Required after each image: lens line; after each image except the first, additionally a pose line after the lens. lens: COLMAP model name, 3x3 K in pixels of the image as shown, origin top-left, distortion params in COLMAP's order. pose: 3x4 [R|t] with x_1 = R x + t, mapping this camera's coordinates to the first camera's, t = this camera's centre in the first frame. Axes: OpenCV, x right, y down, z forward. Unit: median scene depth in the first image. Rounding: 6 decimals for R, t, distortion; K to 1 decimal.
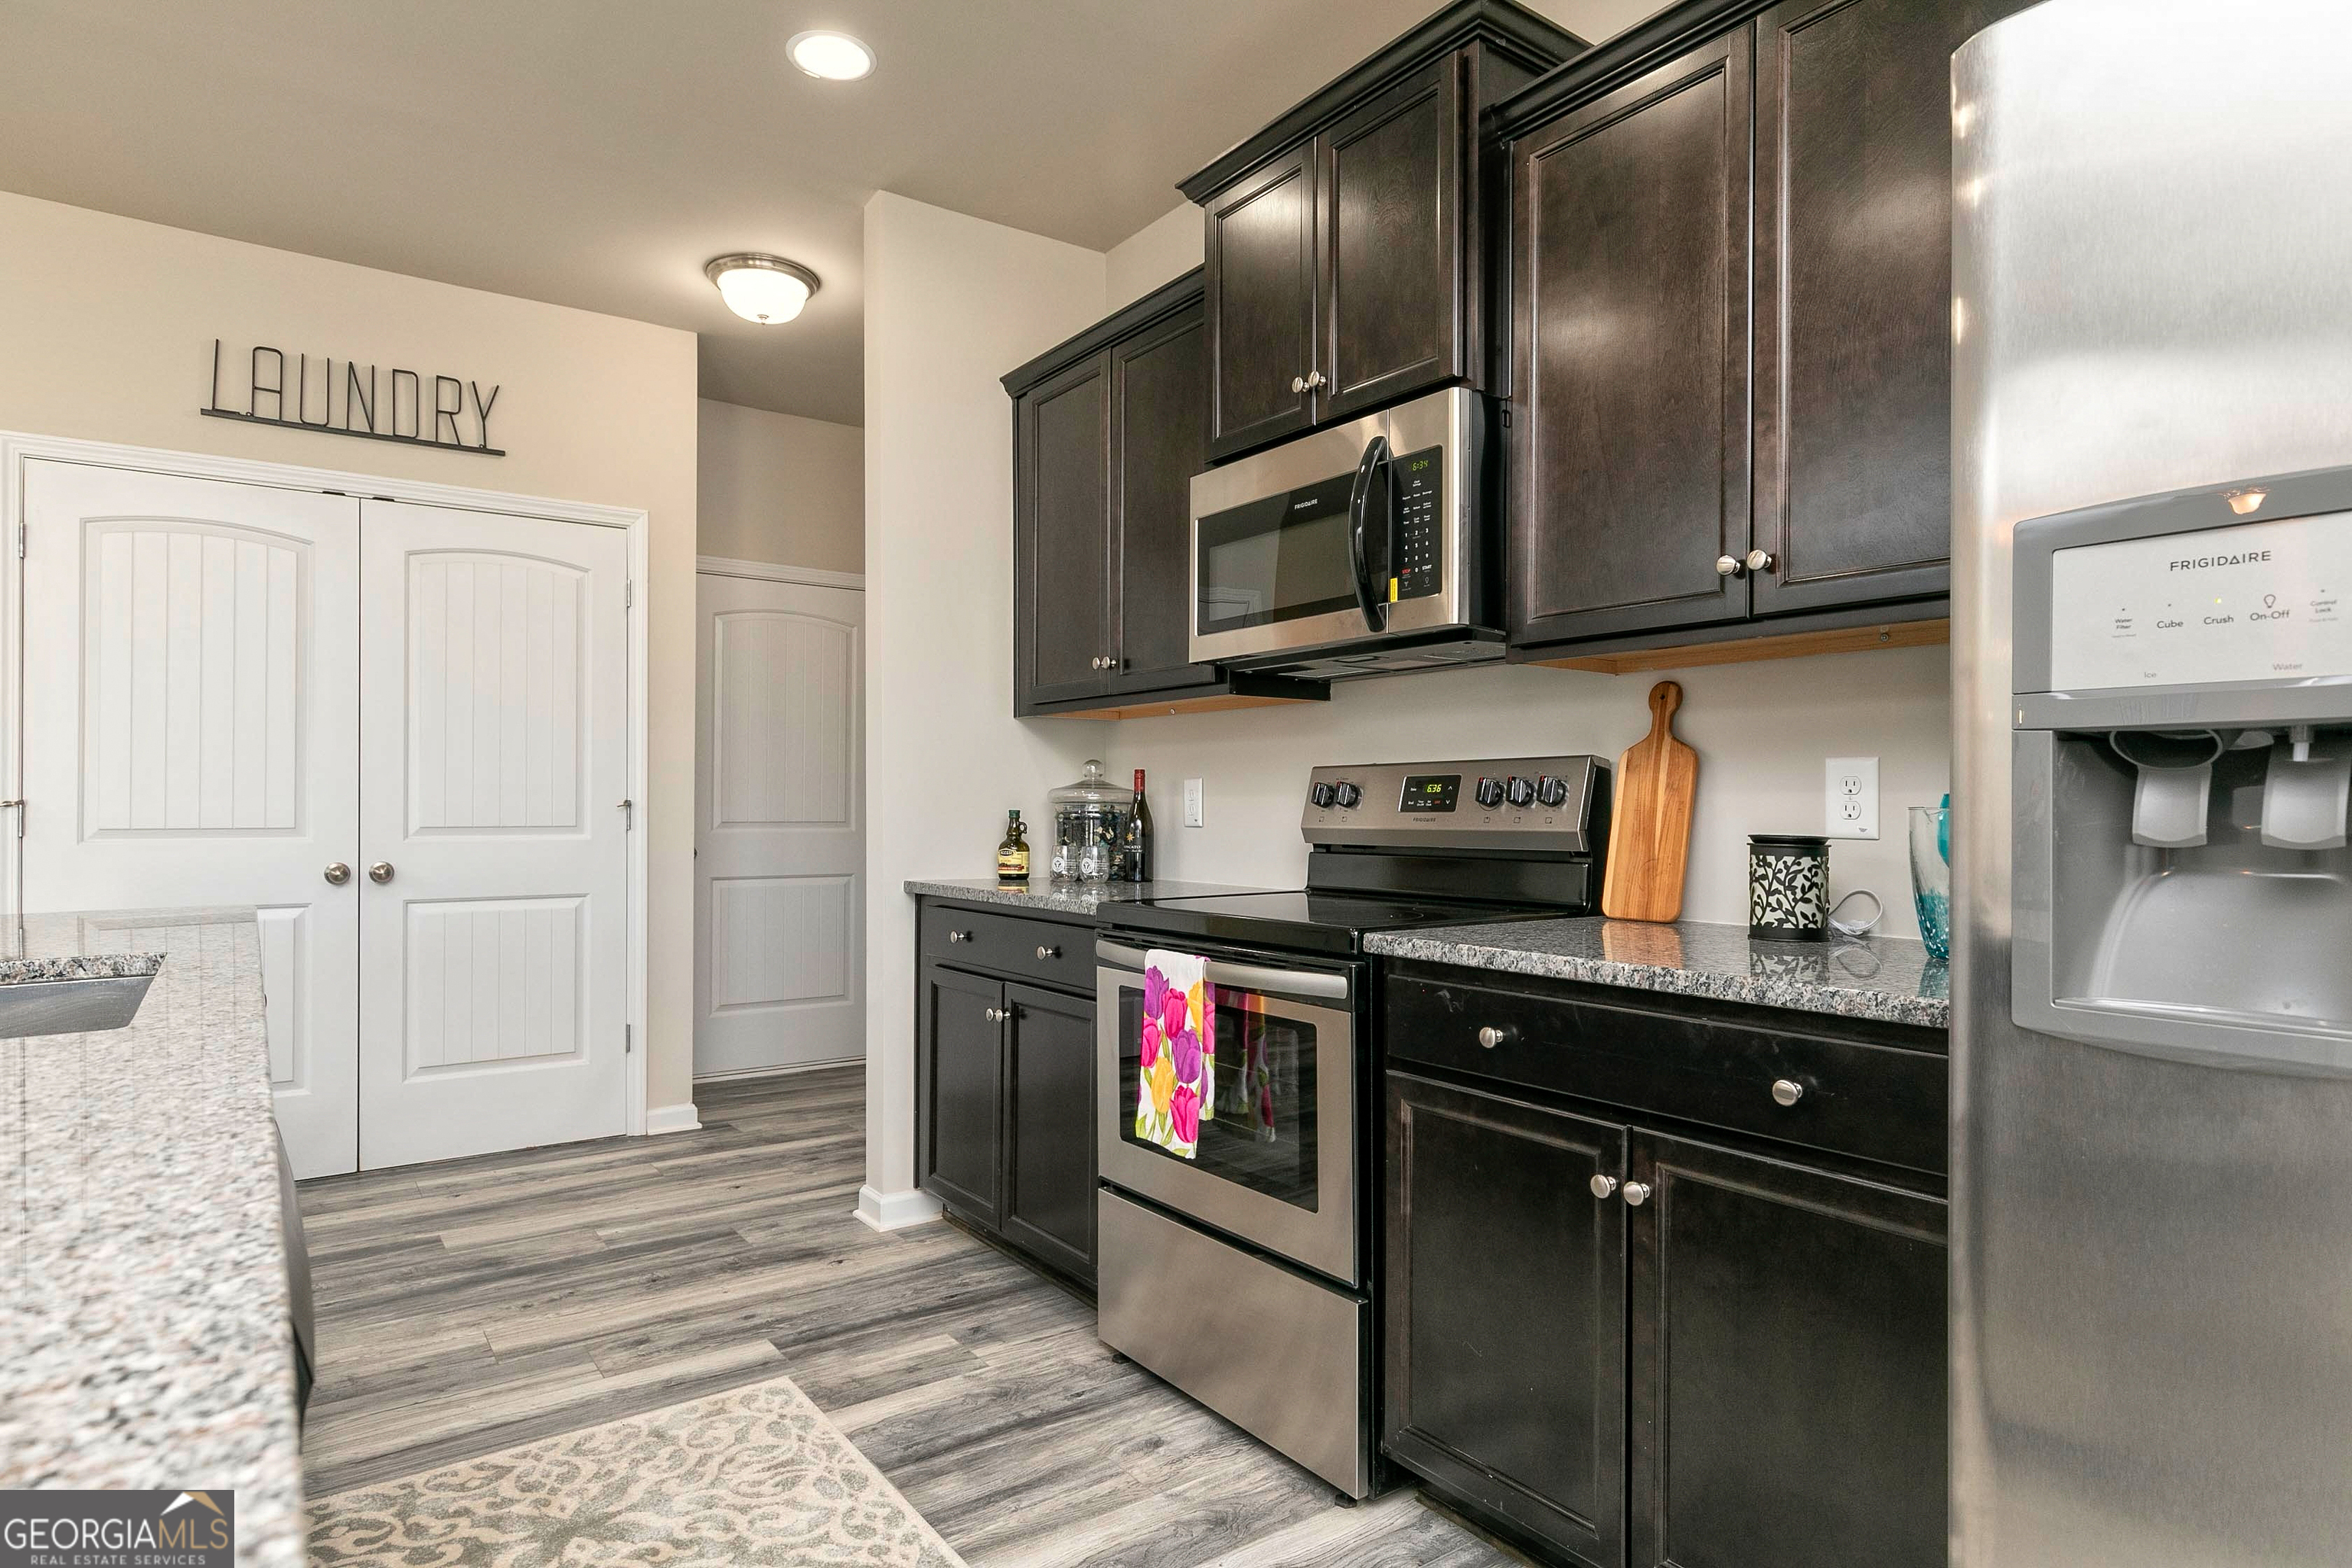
lens RADIAL K [[1283.6, 0, 1184.6], [0, 1283.6, 793.2], [0, 0, 1]] dist [-0.002360, -0.000787]
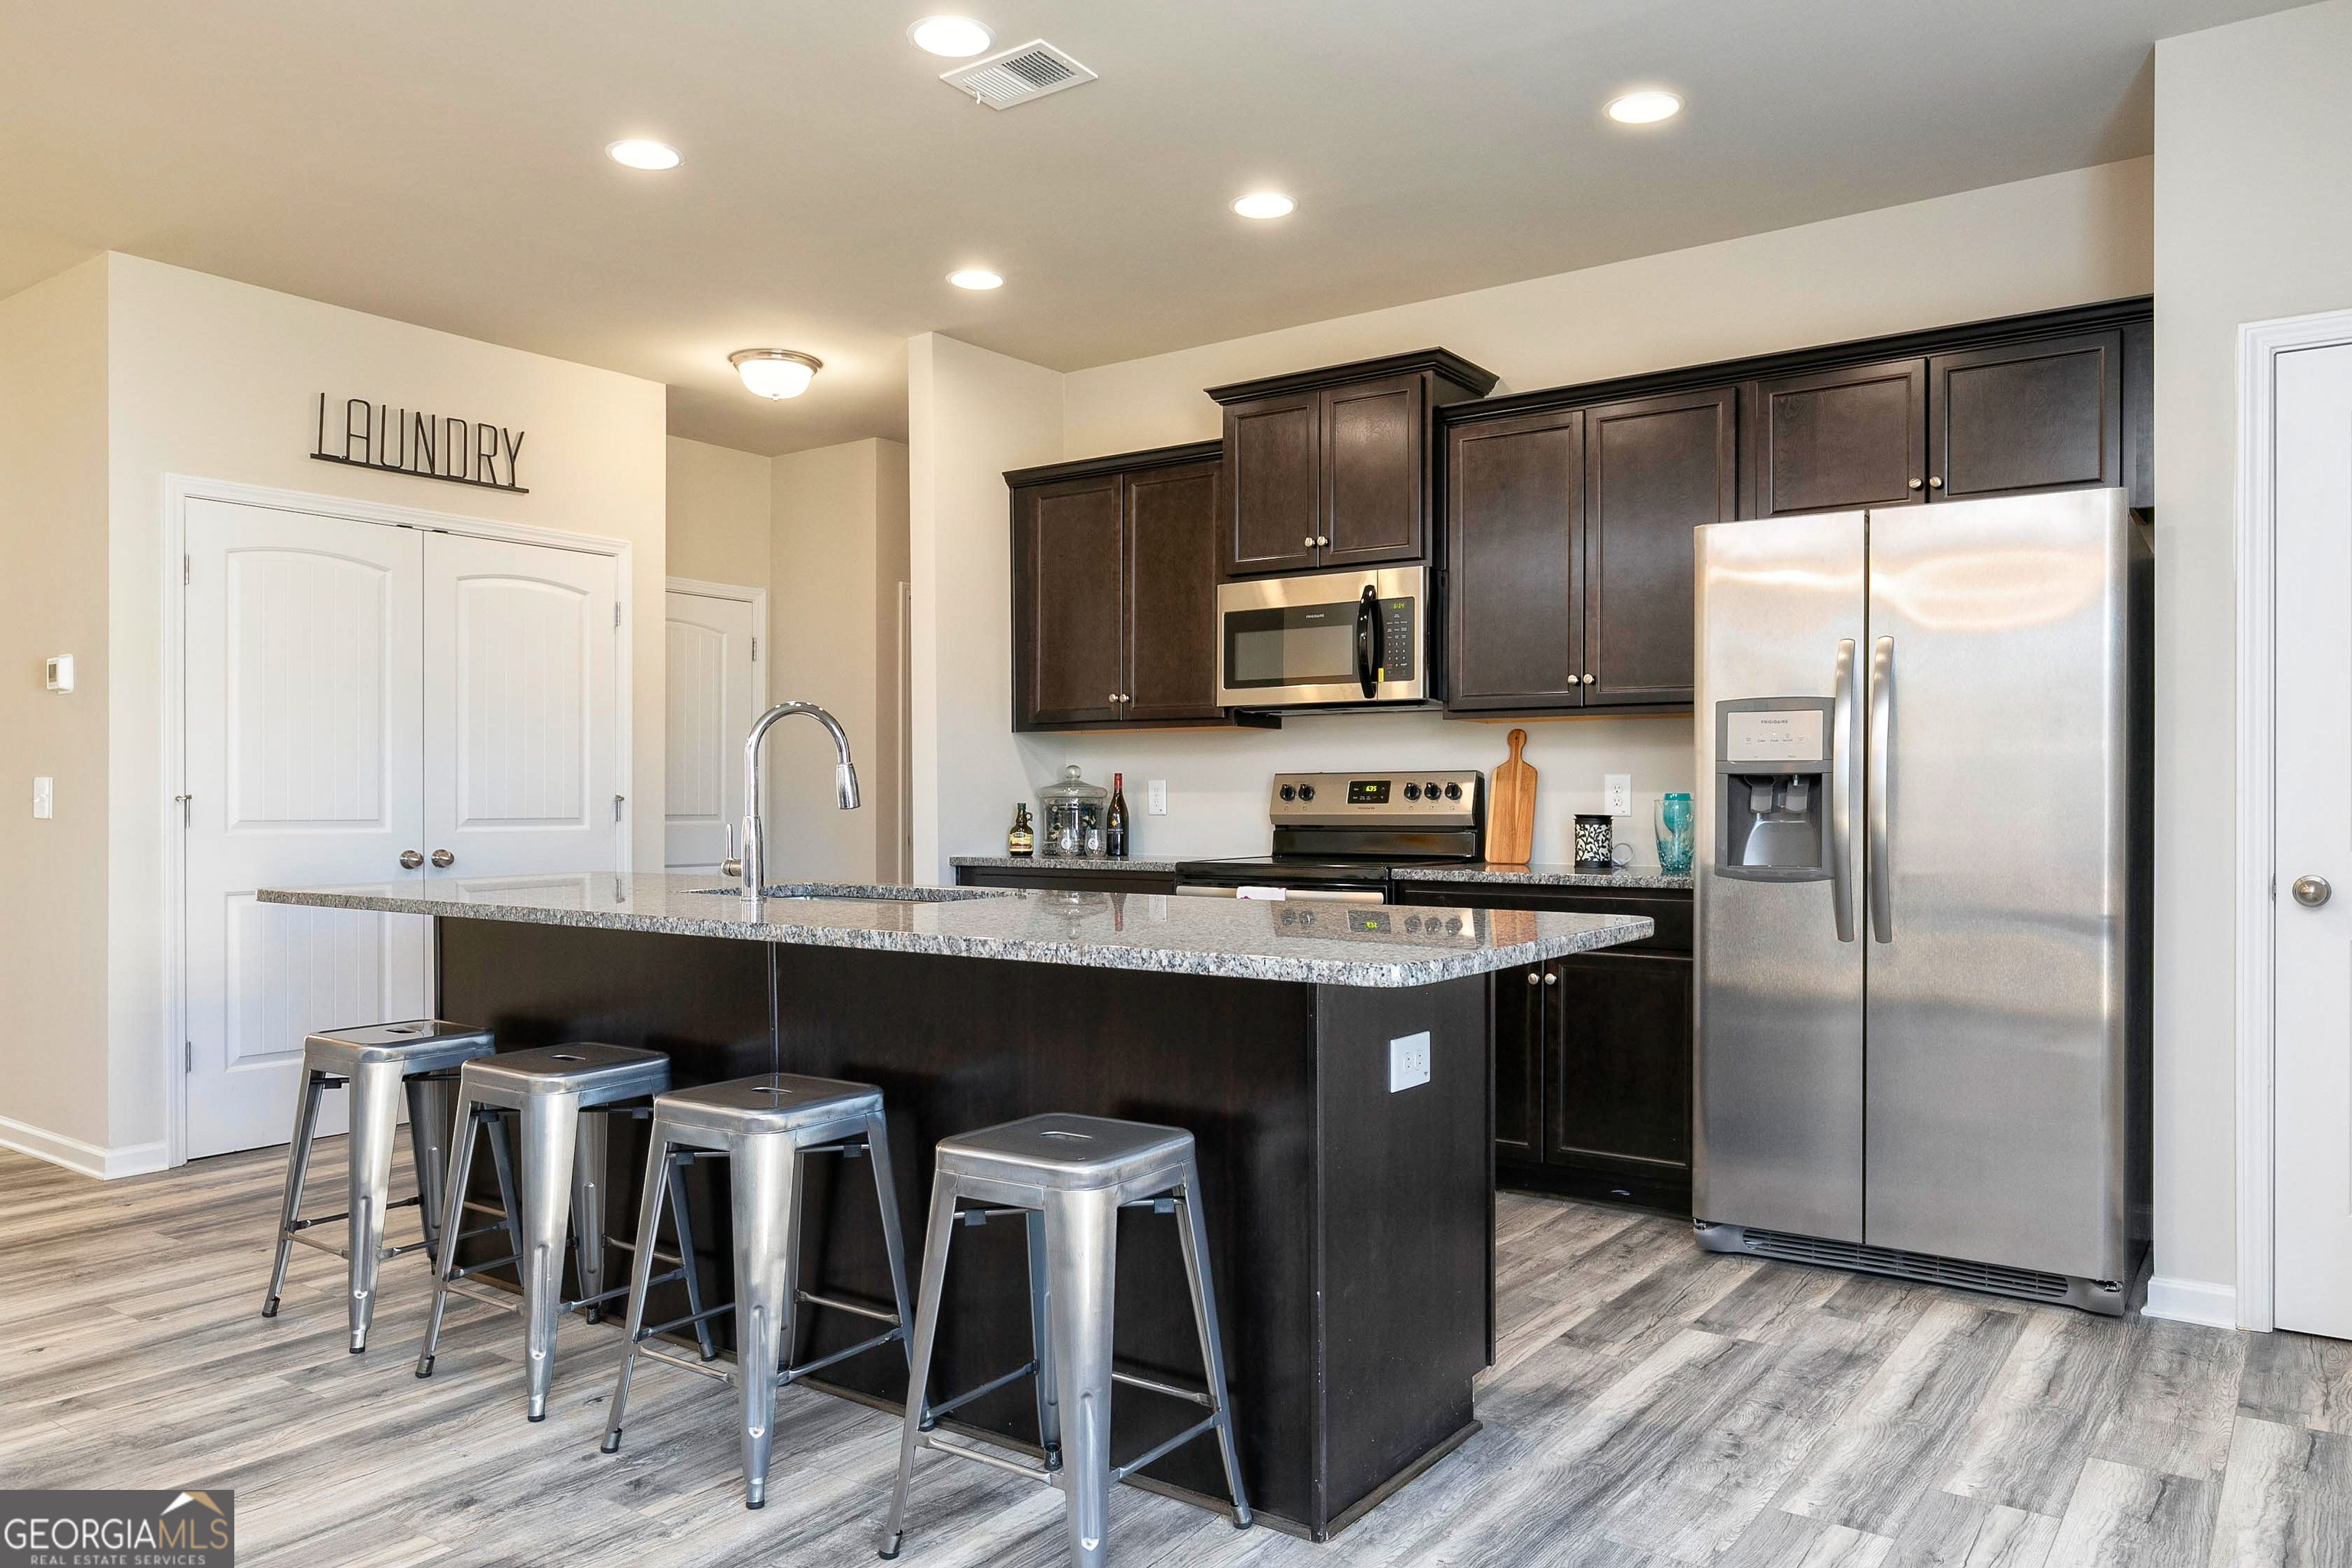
lens RADIAL K [[1584.4, 0, 1190.8], [0, 1584.4, 791.6], [0, 0, 1]] dist [-0.022480, -0.003042]
pose [[0.947405, 0.000541, 0.320037, -0.600769], [-0.002189, 0.999986, 0.004793, -0.008367], [-0.320030, -0.005241, 0.947393, -0.742671]]
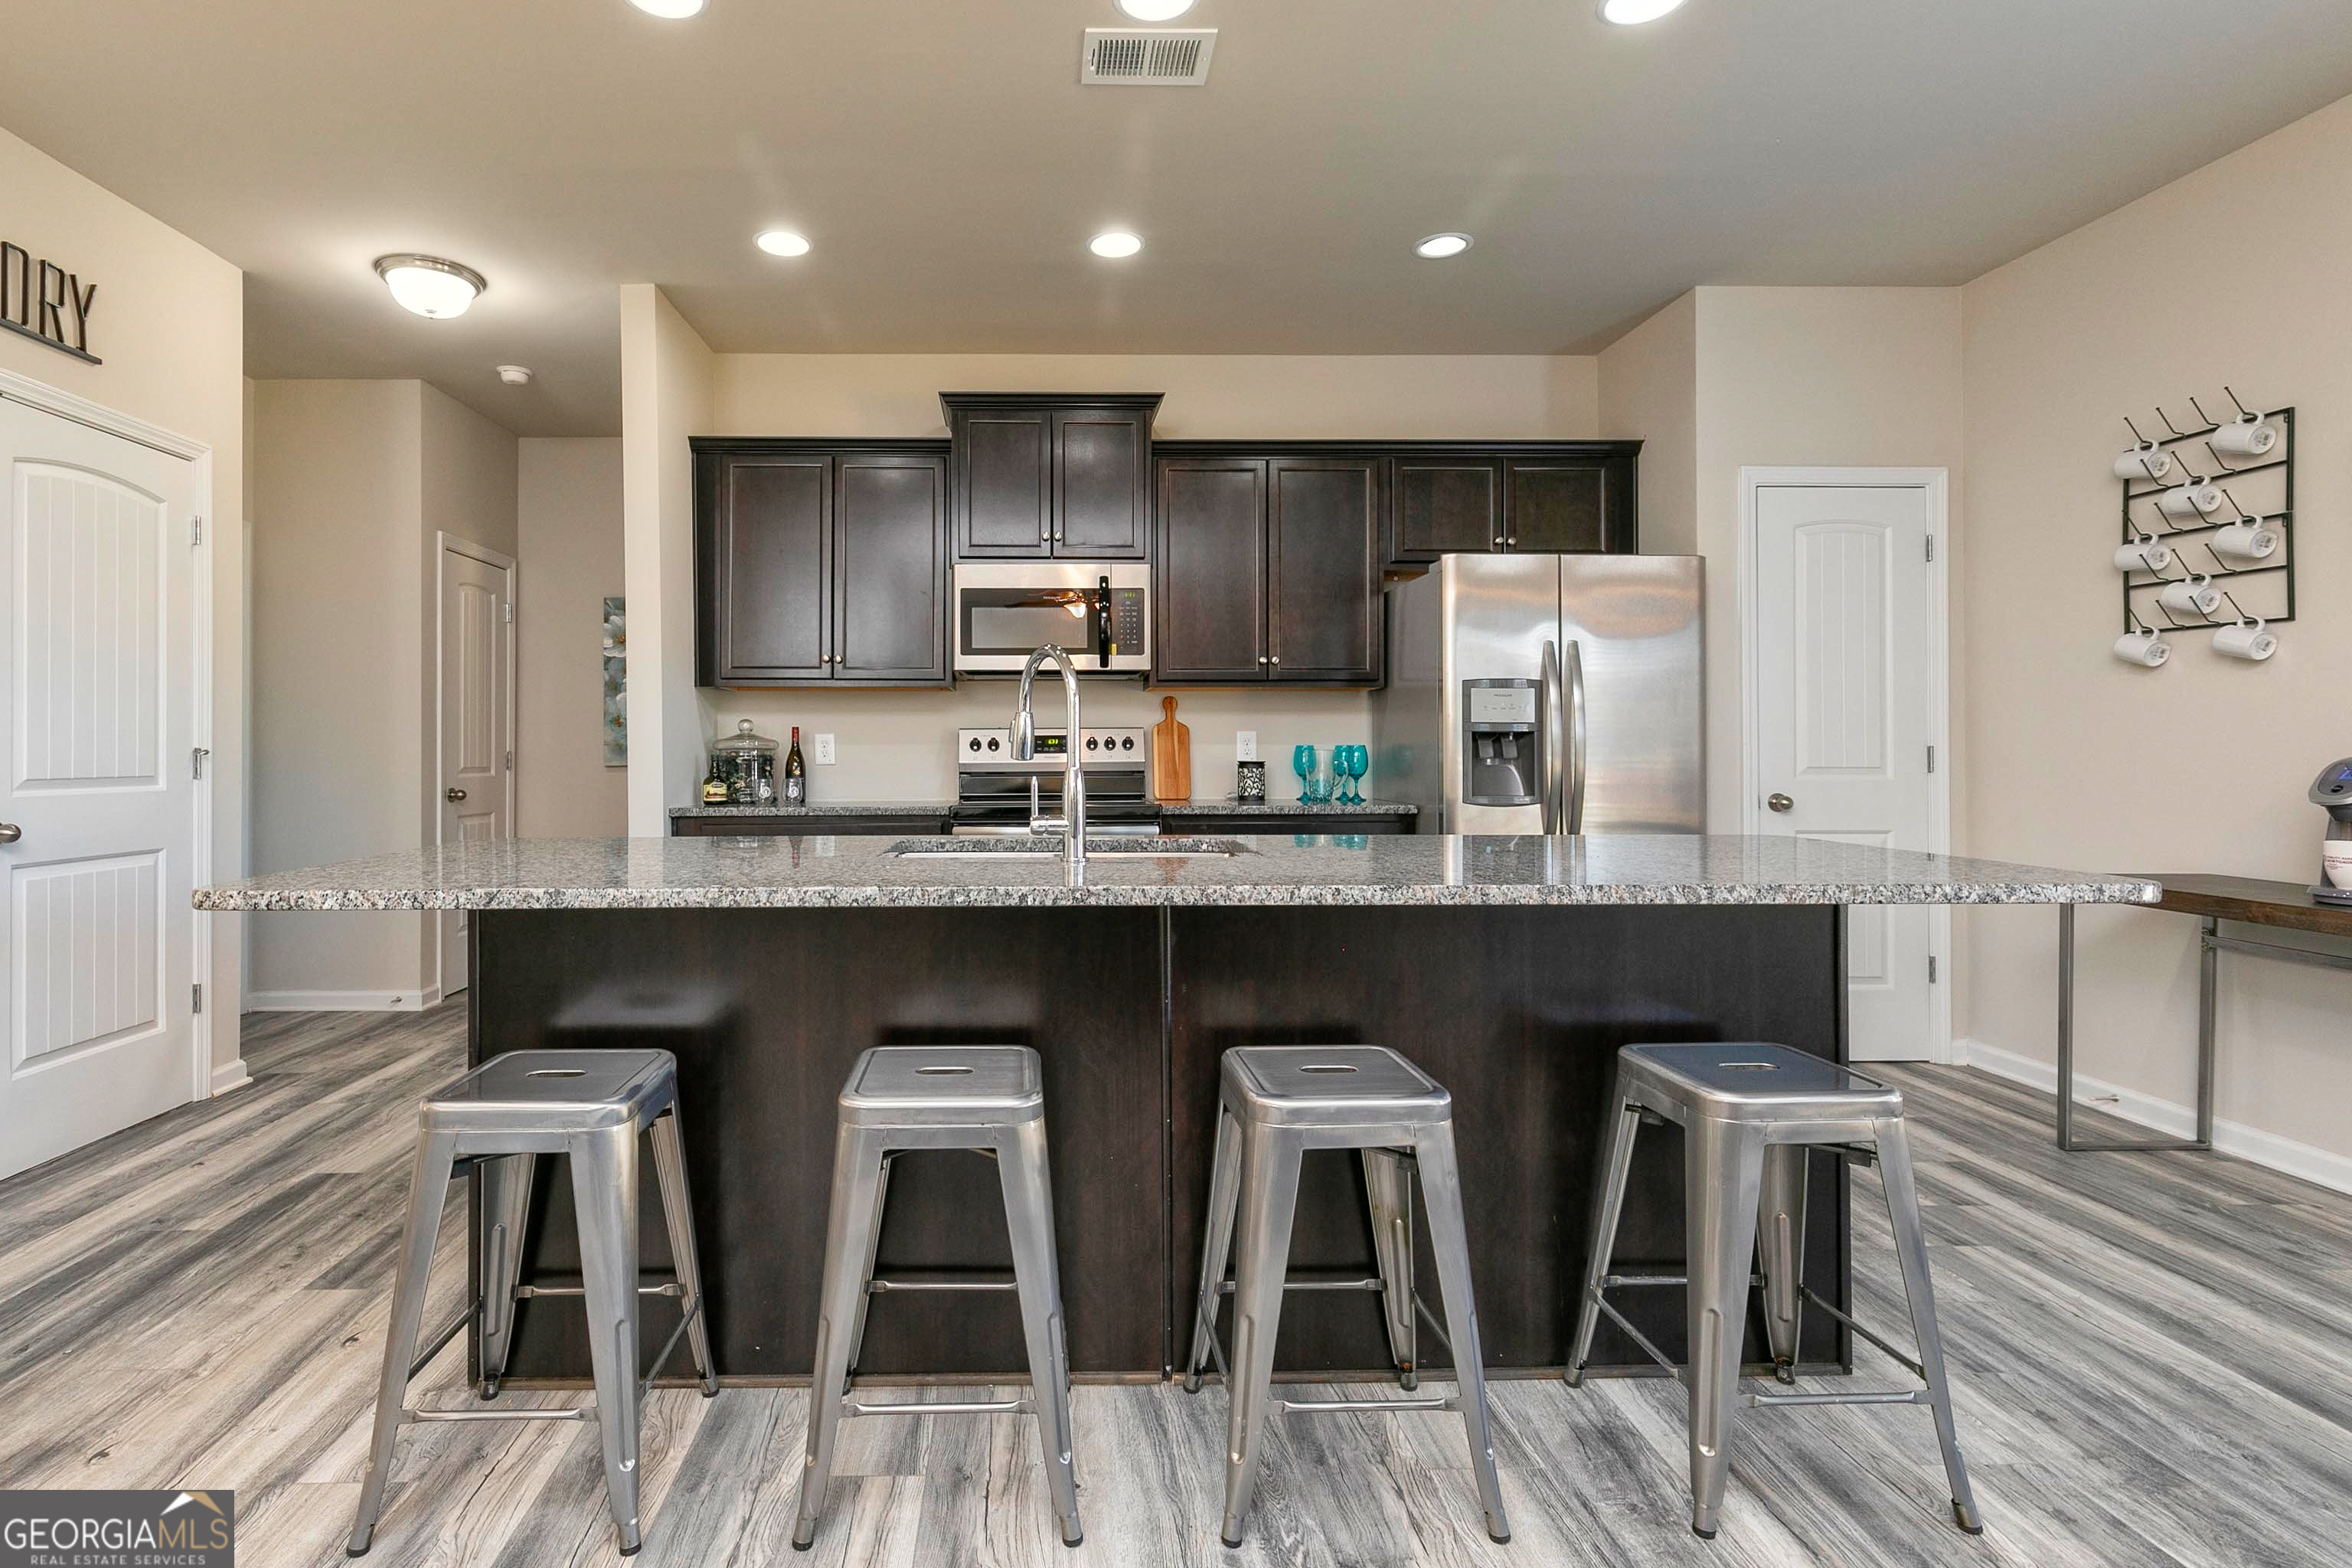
lens RADIAL K [[1122.0, 0, 1045.9], [0, 1122.0, 738.0], [0, 0, 1]] dist [-0.007309, -0.002221]
pose [[0.573663, 0.006405, 0.819067, -1.125100], [-0.004816, 0.999979, -0.004446, -0.001599], [-0.819077, -0.001394, 0.573681, 0.015474]]
